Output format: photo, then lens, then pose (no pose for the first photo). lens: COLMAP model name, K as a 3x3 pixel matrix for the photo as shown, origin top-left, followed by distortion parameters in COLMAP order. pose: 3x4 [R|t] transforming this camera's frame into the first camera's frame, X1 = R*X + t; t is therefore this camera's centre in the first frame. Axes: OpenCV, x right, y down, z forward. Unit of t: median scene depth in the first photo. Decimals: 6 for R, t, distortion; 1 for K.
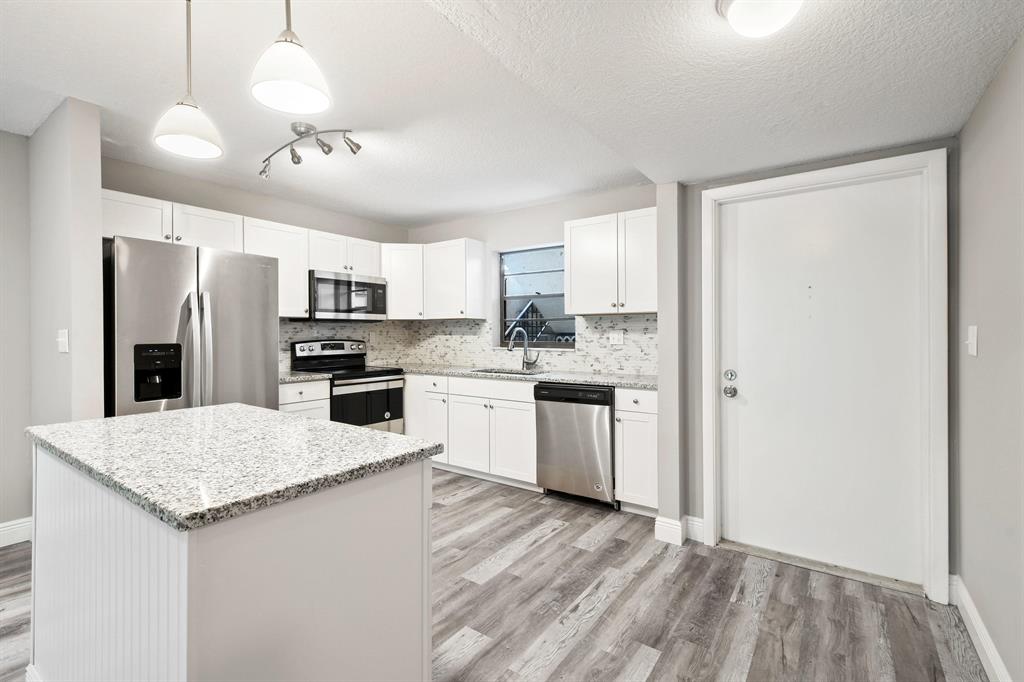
lens RADIAL K [[467.2, 0, 502.9], [0, 467.2, 335.3], [0, 0, 1]] dist [0.009103, -0.000948]
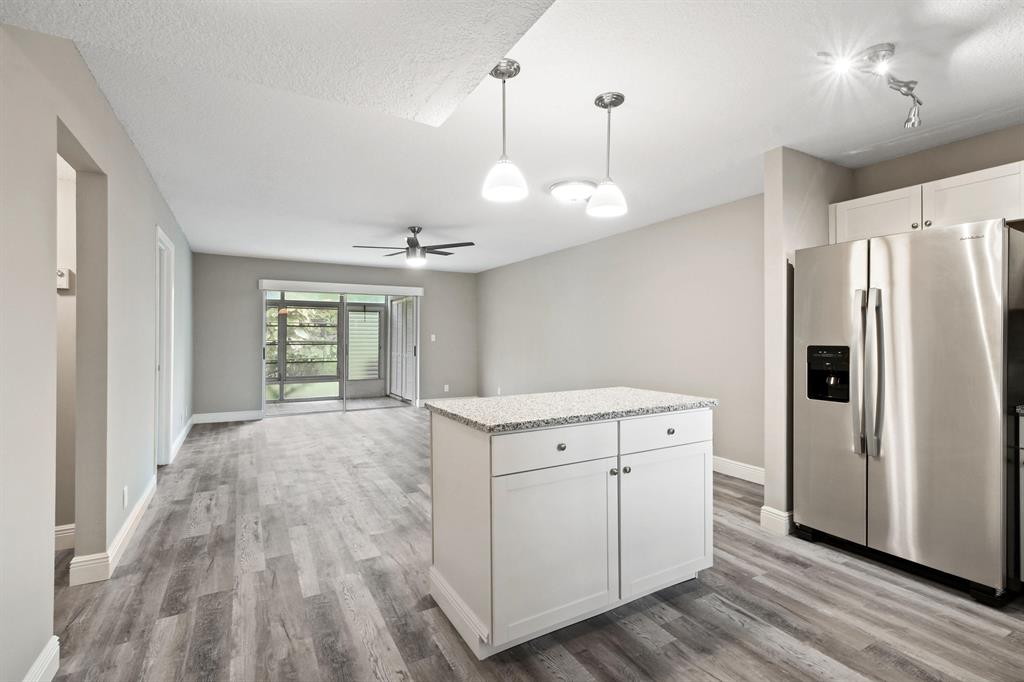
lens RADIAL K [[467.2, 0, 505.6], [0, 467.2, 338.4], [0, 0, 1]] dist [0.009103, -0.000948]
pose [[-0.426724, 0.005045, -0.904368, 0.335647], [-0.002990, 0.999971, 0.006989, -0.001508], [0.904377, 0.005687, -0.426697, 0.551553]]
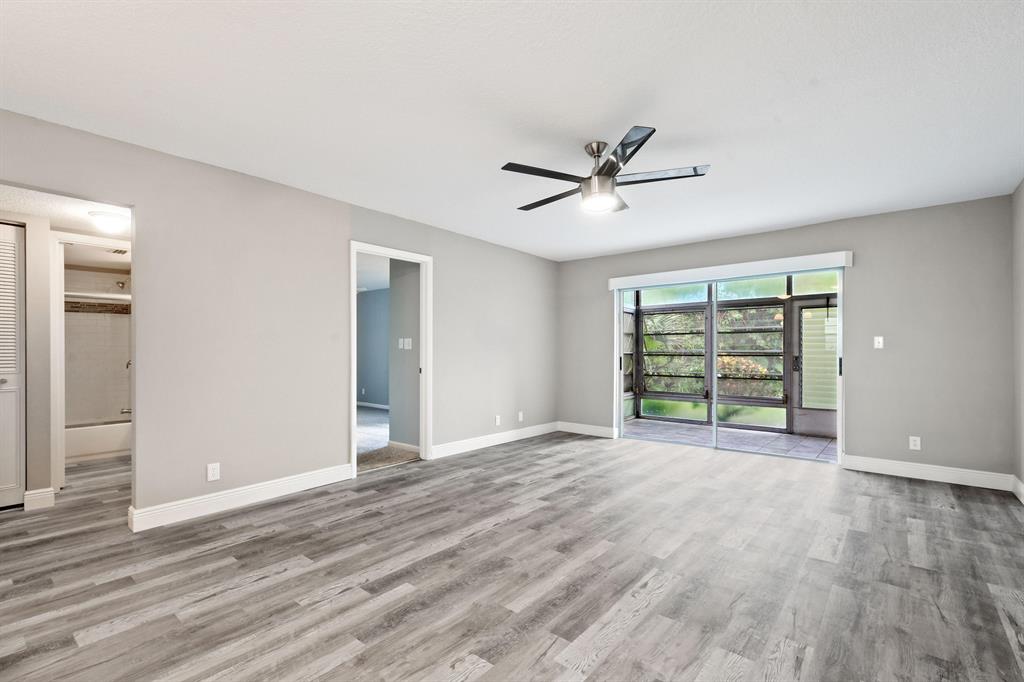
lens RADIAL K [[467.2, 0, 499.4], [0, 467.2, 353.9], [0, 0, 1]] dist [0.009103, -0.000948]
pose [[-0.996905, 0.002601, 0.078570, -0.655249], [0.003161, 0.999970, 0.007001, 0.027387], [-0.078549, 0.007228, -0.996884, 0.529792]]
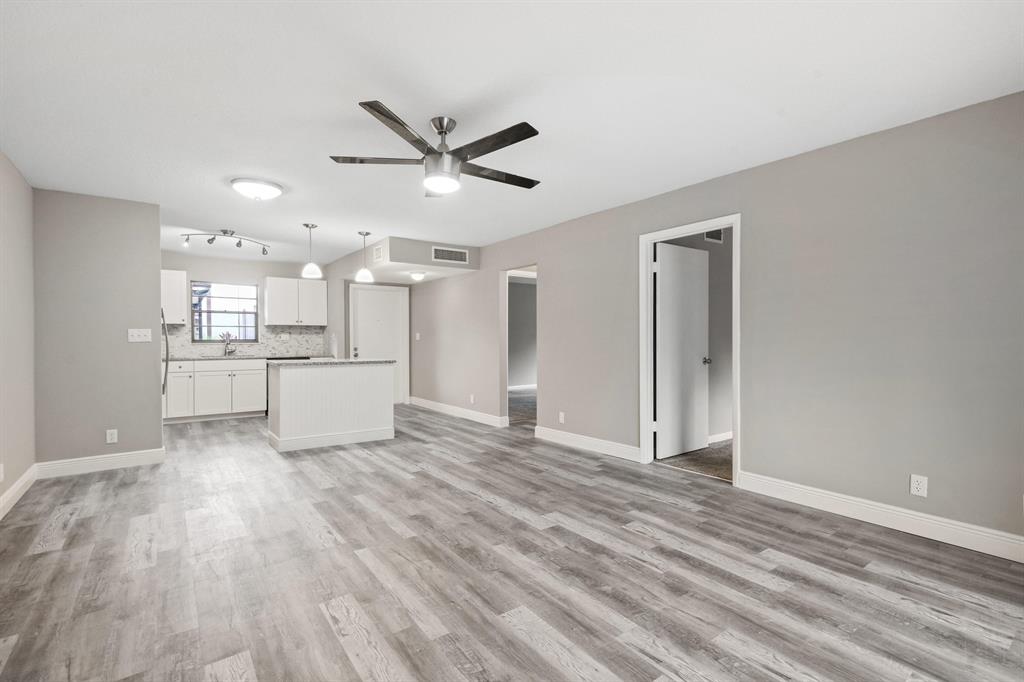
lens RADIAL K [[467.2, 0, 518.9], [0, 467.2, 344.7], [0, 0, 1]] dist [0.009103, -0.000948]
pose [[0.289259, -0.013079, 0.957162, -1.401082], [0.004215, 0.999914, 0.012390, 0.018137], [-0.957242, 0.000450, 0.289289, -0.559825]]
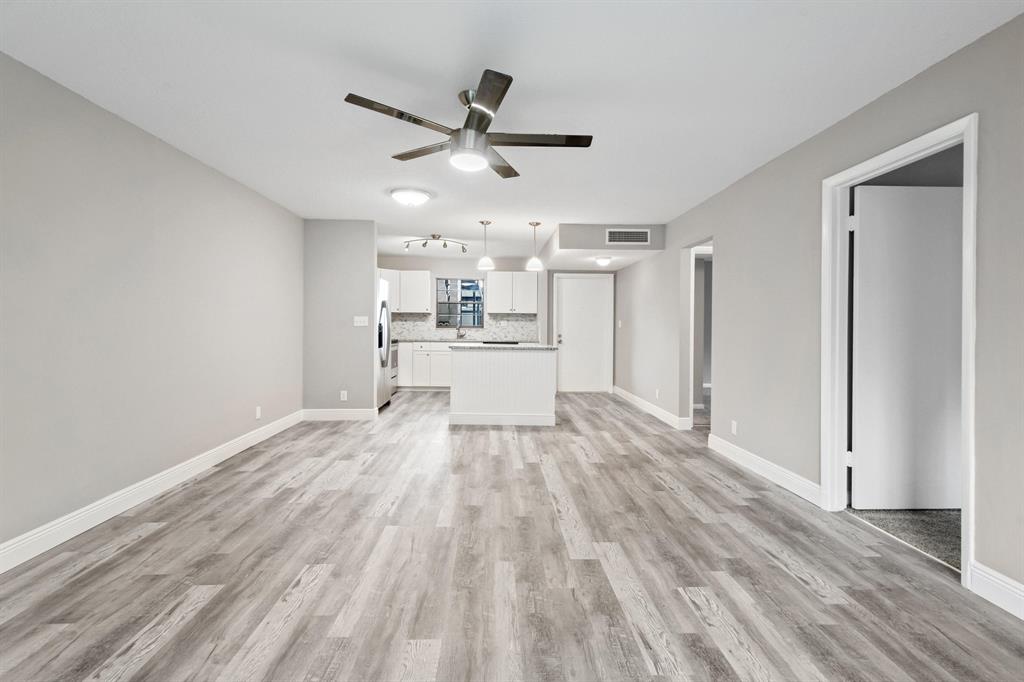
lens RADIAL K [[467.2, 0, 516.9], [0, 467.2, 318.6], [0, 0, 1]] dist [0.009103, -0.000948]
pose [[0.780556, 0.017123, 0.624851, -1.121711], [-0.007288, 0.999806, -0.018294, 0.022188], [-0.625043, 0.009726, 0.780530, -0.809978]]
